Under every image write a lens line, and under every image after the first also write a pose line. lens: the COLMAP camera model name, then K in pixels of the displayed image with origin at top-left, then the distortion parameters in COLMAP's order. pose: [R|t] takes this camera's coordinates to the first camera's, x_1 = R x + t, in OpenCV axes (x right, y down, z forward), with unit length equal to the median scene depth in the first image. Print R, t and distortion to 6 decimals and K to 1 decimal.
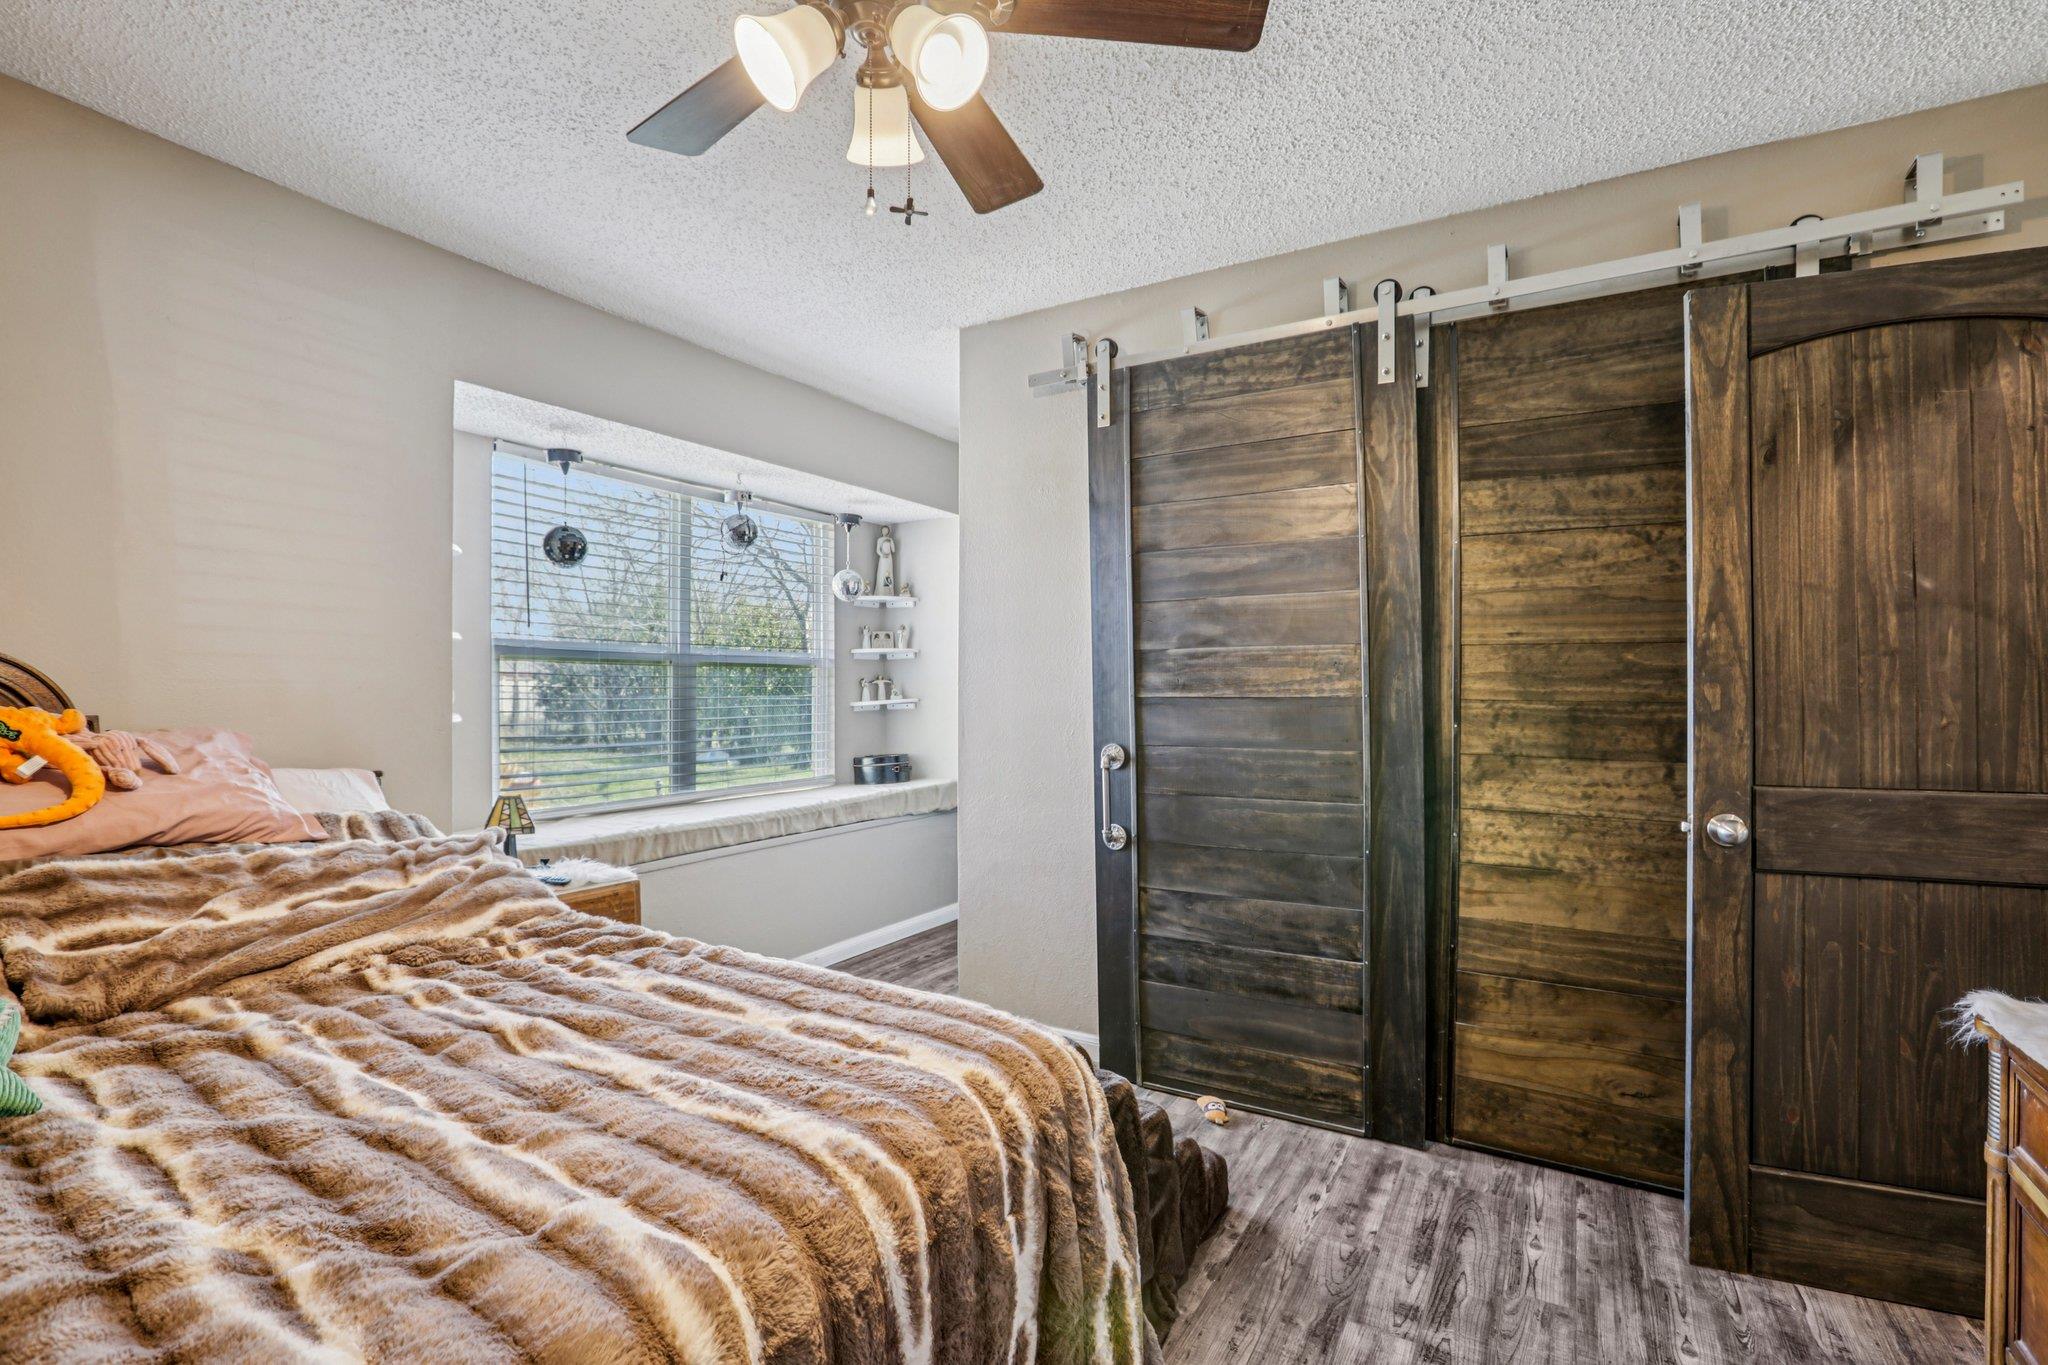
lens RADIAL K [[938.7, 0, 1023.9], [0, 938.7, 672.4], [0, 0, 1]] dist [-0.057244, 0.016931]
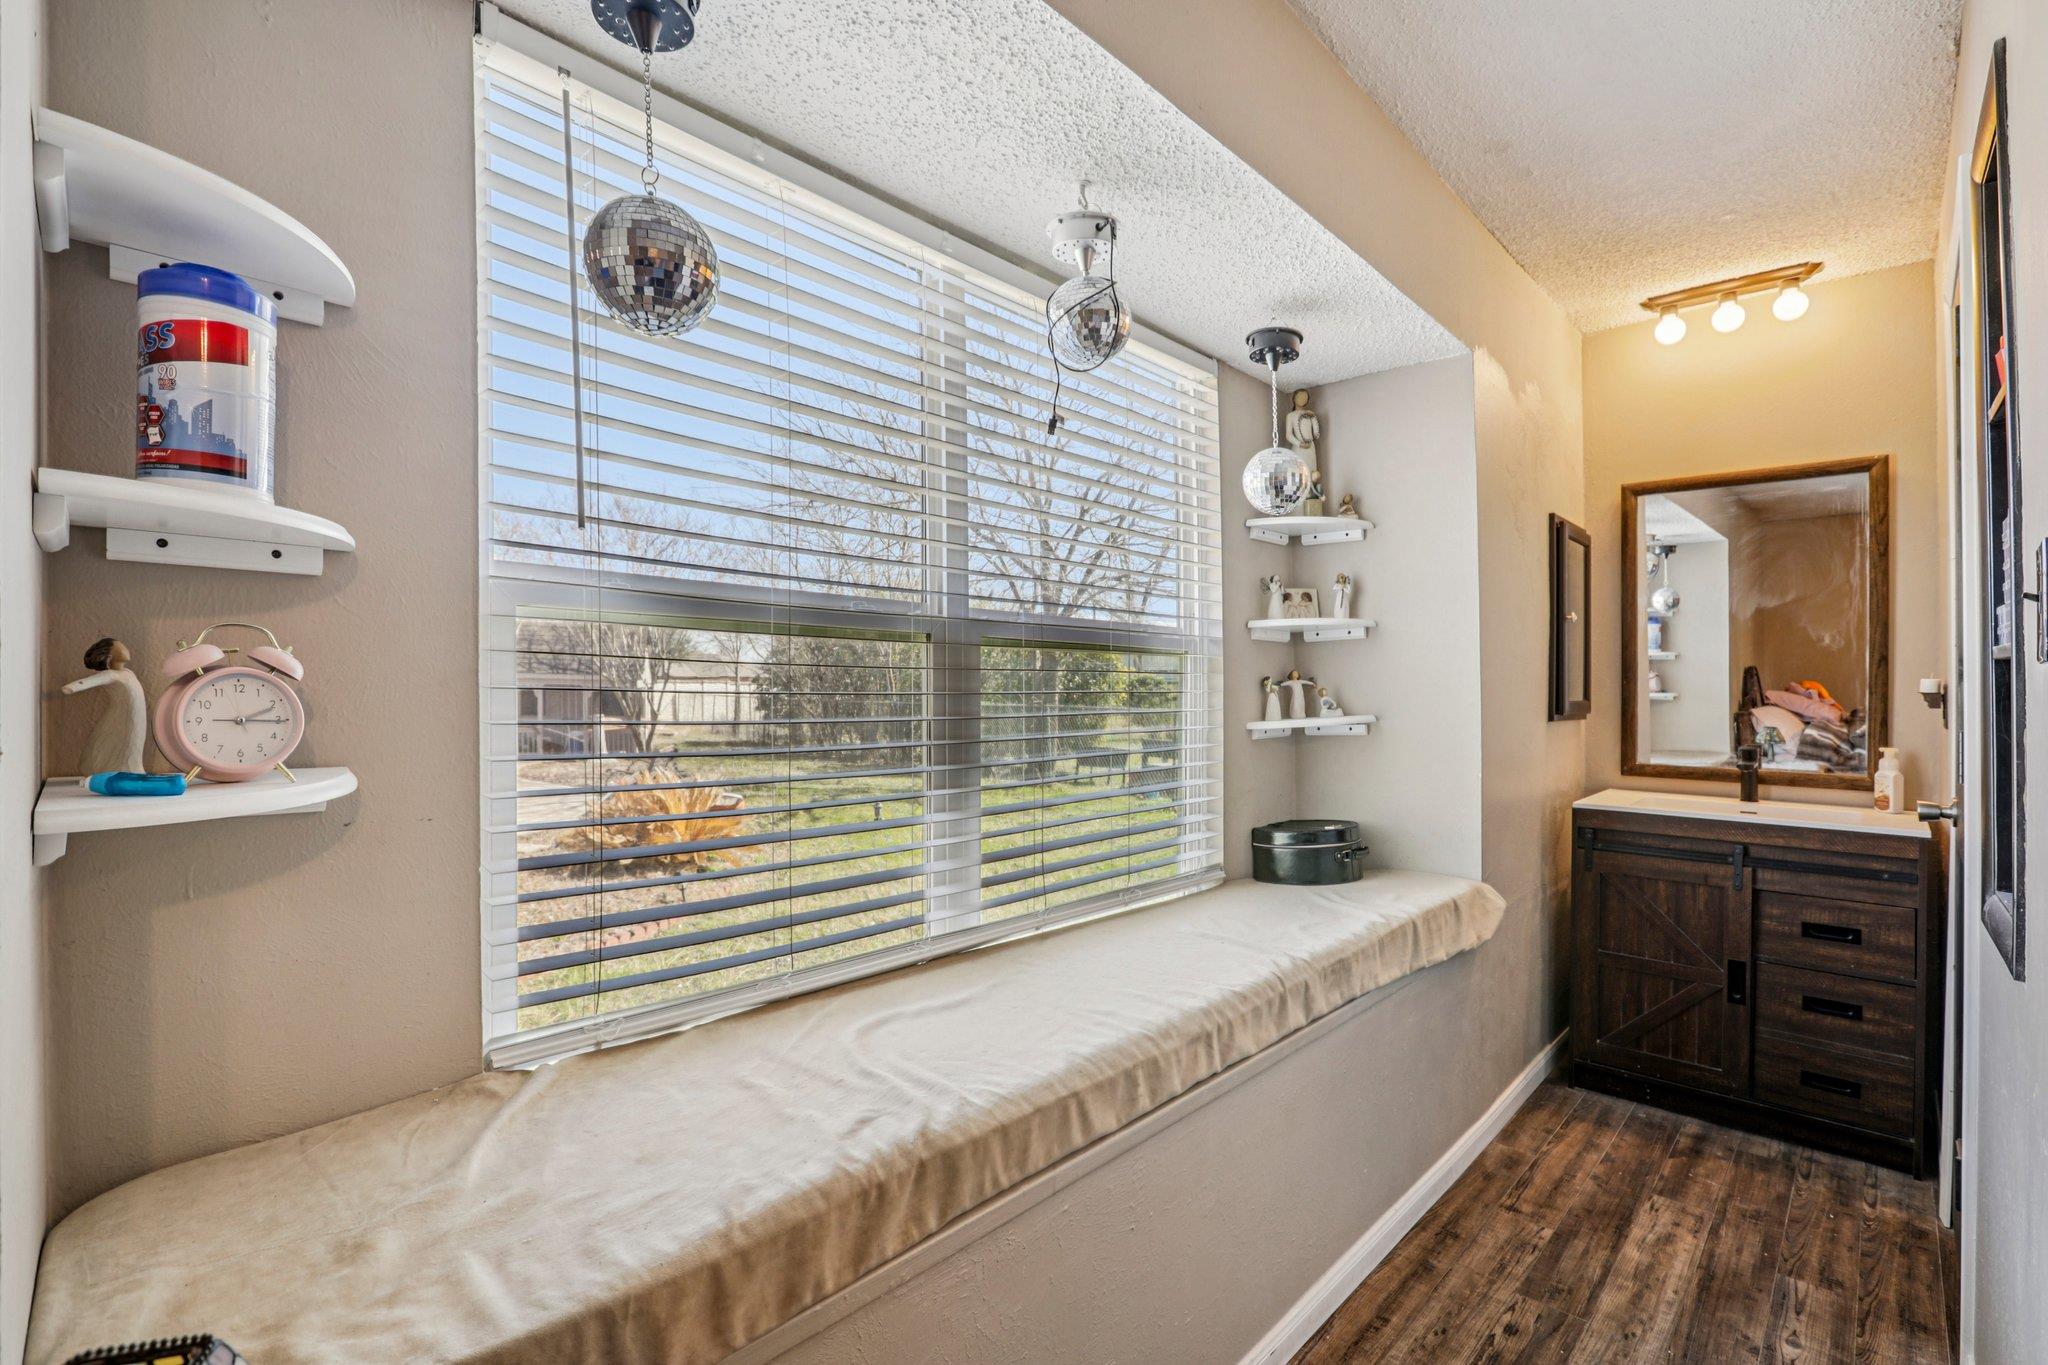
lens RADIAL K [[936.4, 0, 1031.7], [0, 936.4, 682.2], [0, 0, 1]] dist [-0.054066, 0.017075]
pose [[0.979169, 0.000186, -0.203047, -0.196549], [0.000779, 0.999989, 0.004670, 0.007121], [0.203045, -0.004730, 0.979158, 0.467263]]
